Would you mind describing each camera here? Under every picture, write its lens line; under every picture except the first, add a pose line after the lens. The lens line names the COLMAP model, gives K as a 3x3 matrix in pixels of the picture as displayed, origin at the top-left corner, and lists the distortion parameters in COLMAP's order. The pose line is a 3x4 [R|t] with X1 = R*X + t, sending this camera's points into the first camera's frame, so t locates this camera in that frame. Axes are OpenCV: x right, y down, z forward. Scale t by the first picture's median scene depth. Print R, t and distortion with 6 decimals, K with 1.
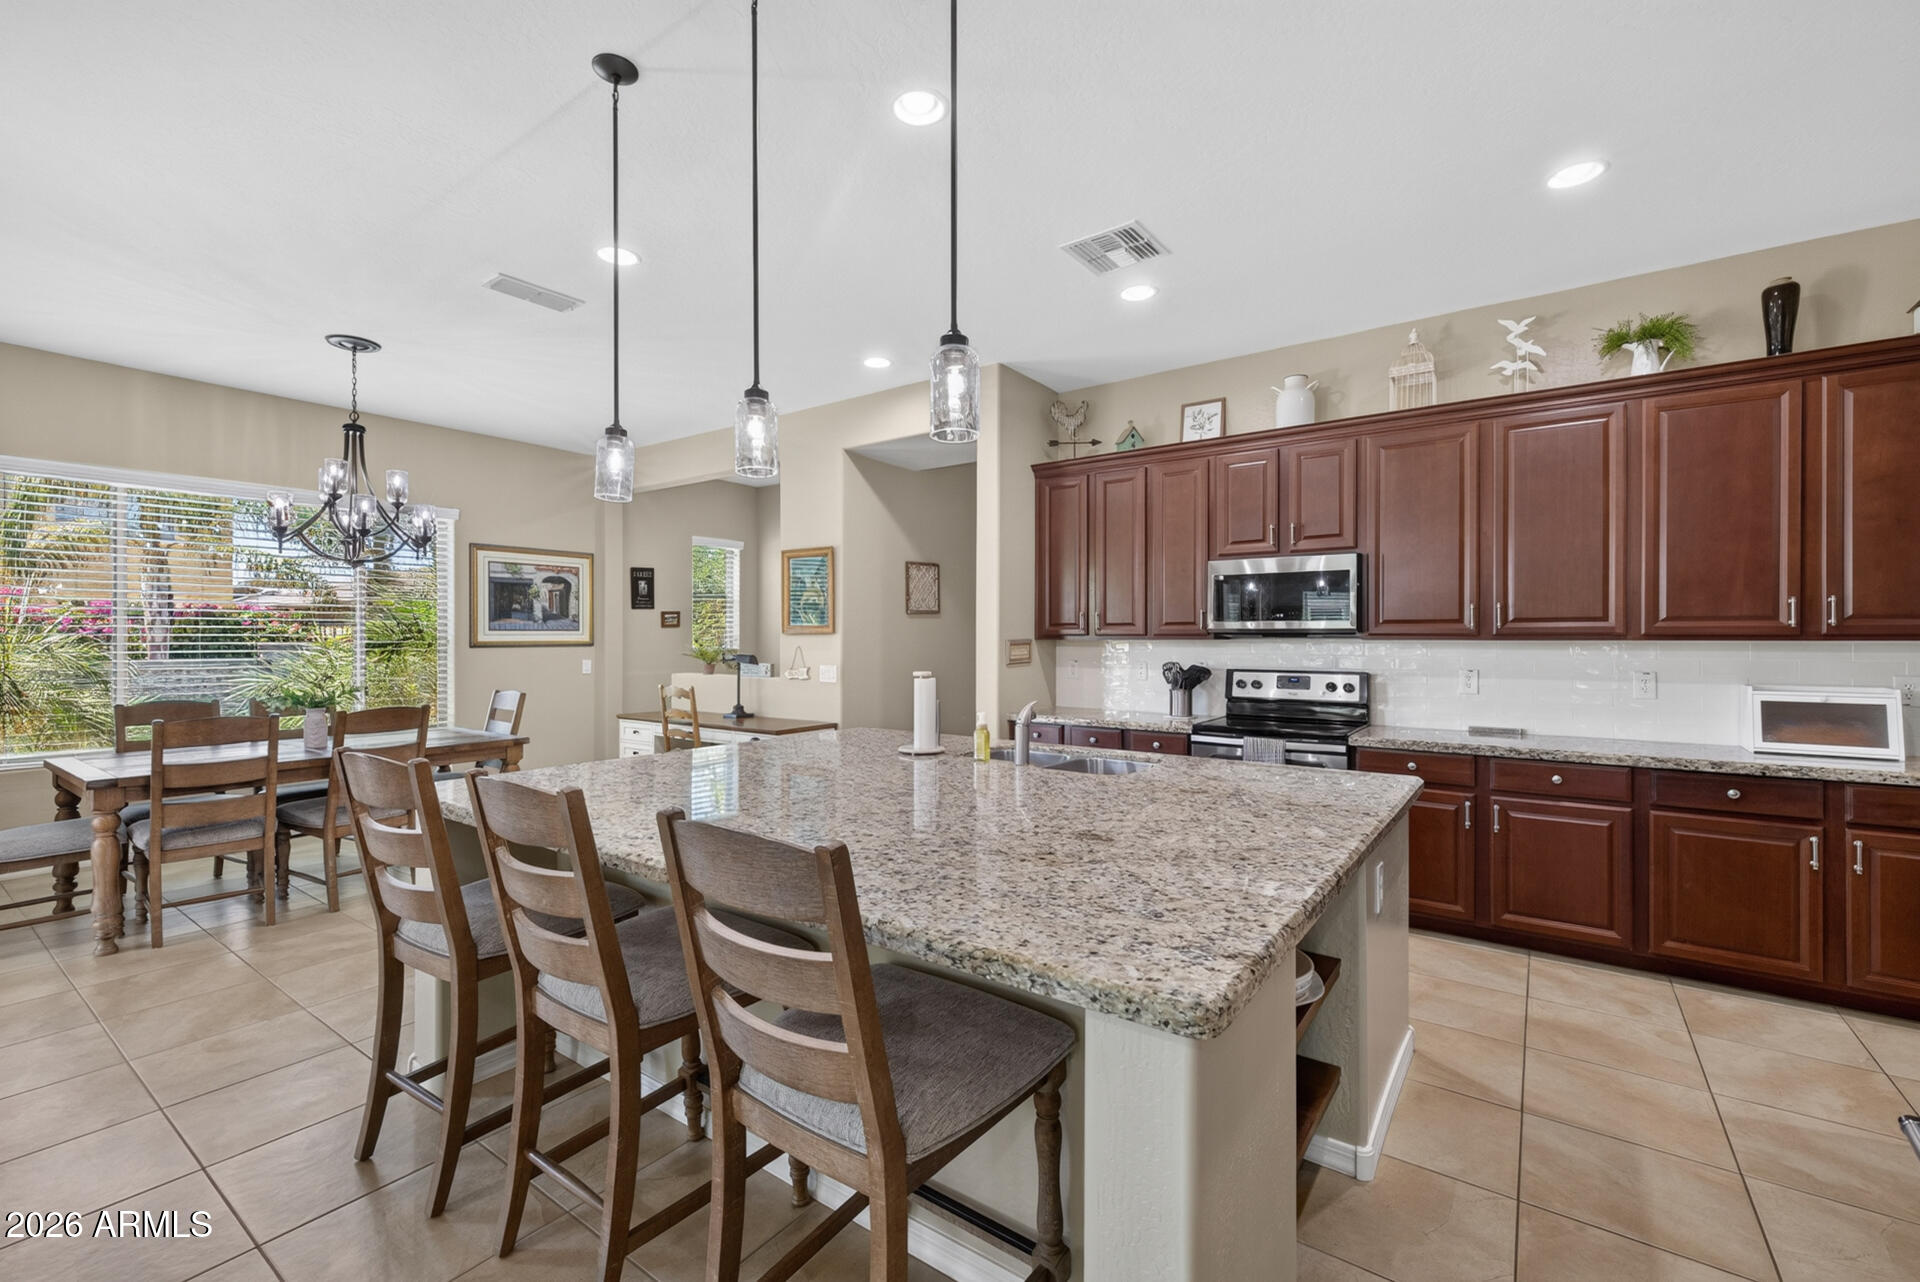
lens RADIAL K [[808.2, 0, 956.1], [0, 808.2, 638.0], [0, 0, 1]] dist [0.009702, -0.000071]
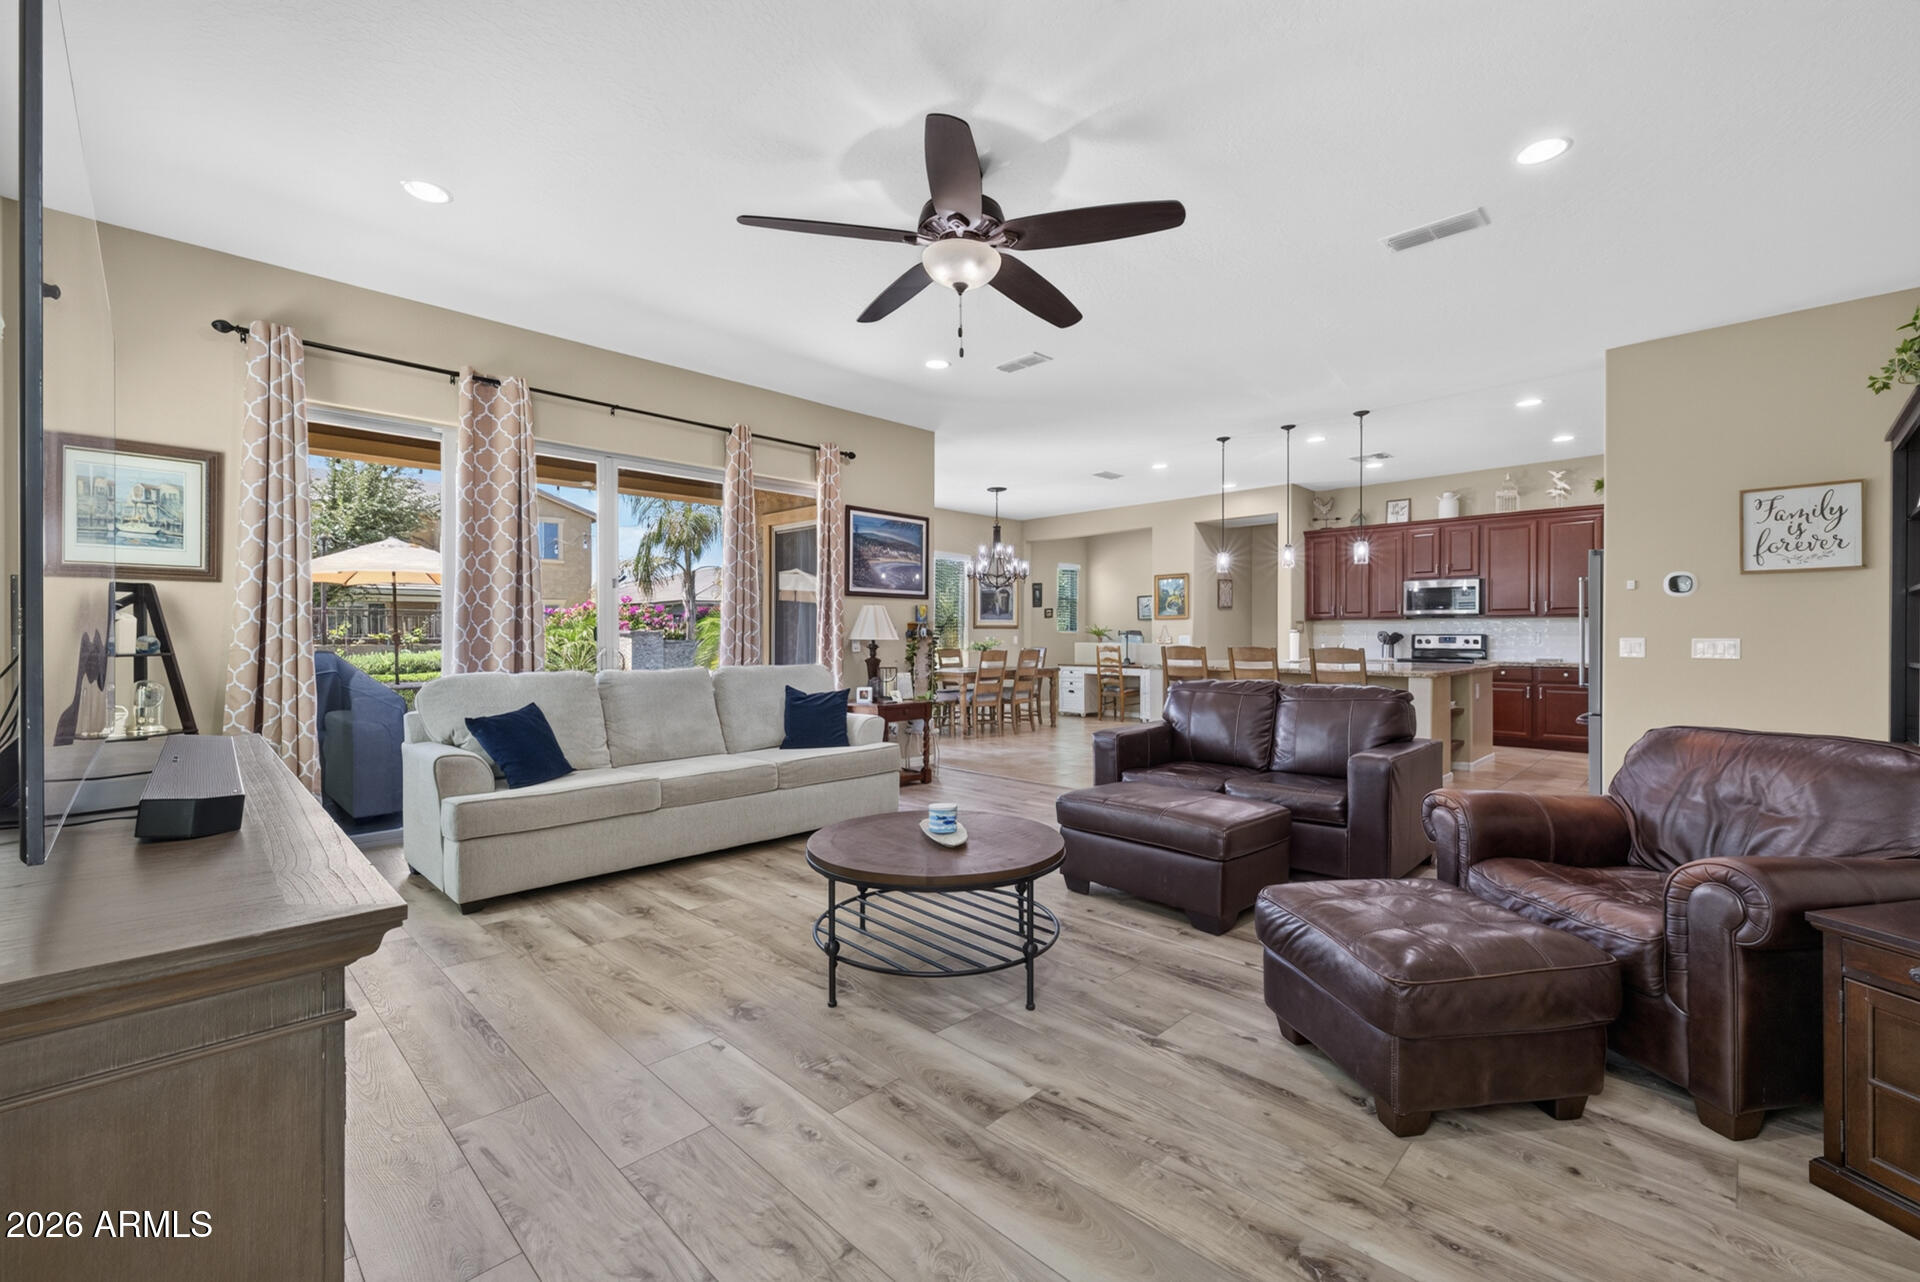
lens RADIAL K [[793.4, 0, 969.9], [0, 793.4, 640.1], [0, 0, 1]] dist [0.001717, 0.000015]
pose [[0.990347, -0.002423, -0.138591, -0.483370], [0.003591, 0.999960, 0.008175, 0.032514], [0.138566, -0.008593, 0.990316, -1.115628]]
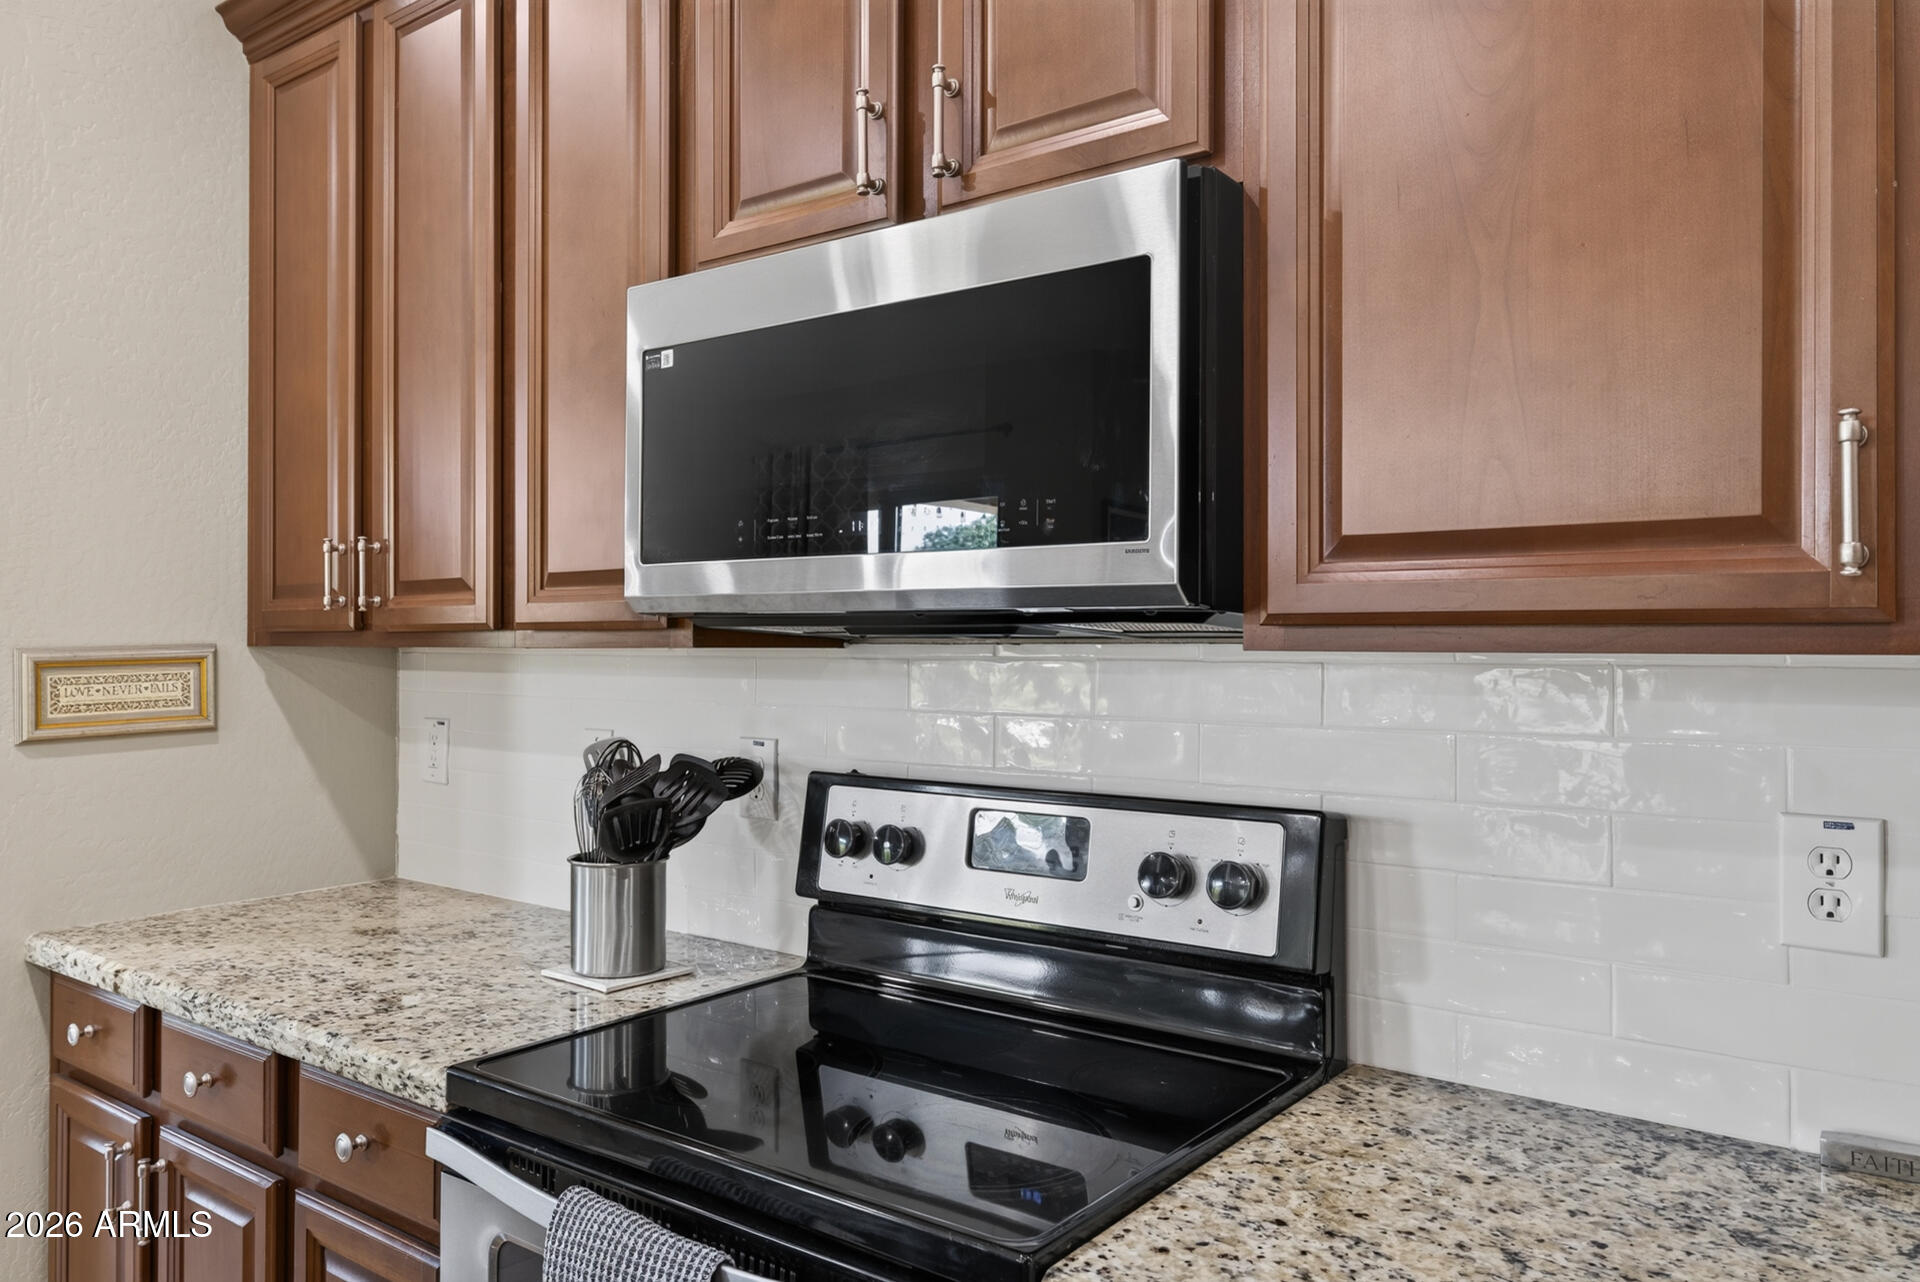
lens RADIAL K [[1320.5, 0, 960.0], [0, 1320.5, 641.0], [0, 0, 1]] dist [-0.000705, -0.001033]
pose [[0.999862, 0.000317, -0.016611, 0.386198], [-0.000315, 1.000000, 0.000100, -0.000495], [0.016611, -0.000095, 0.999862, 0.611510]]
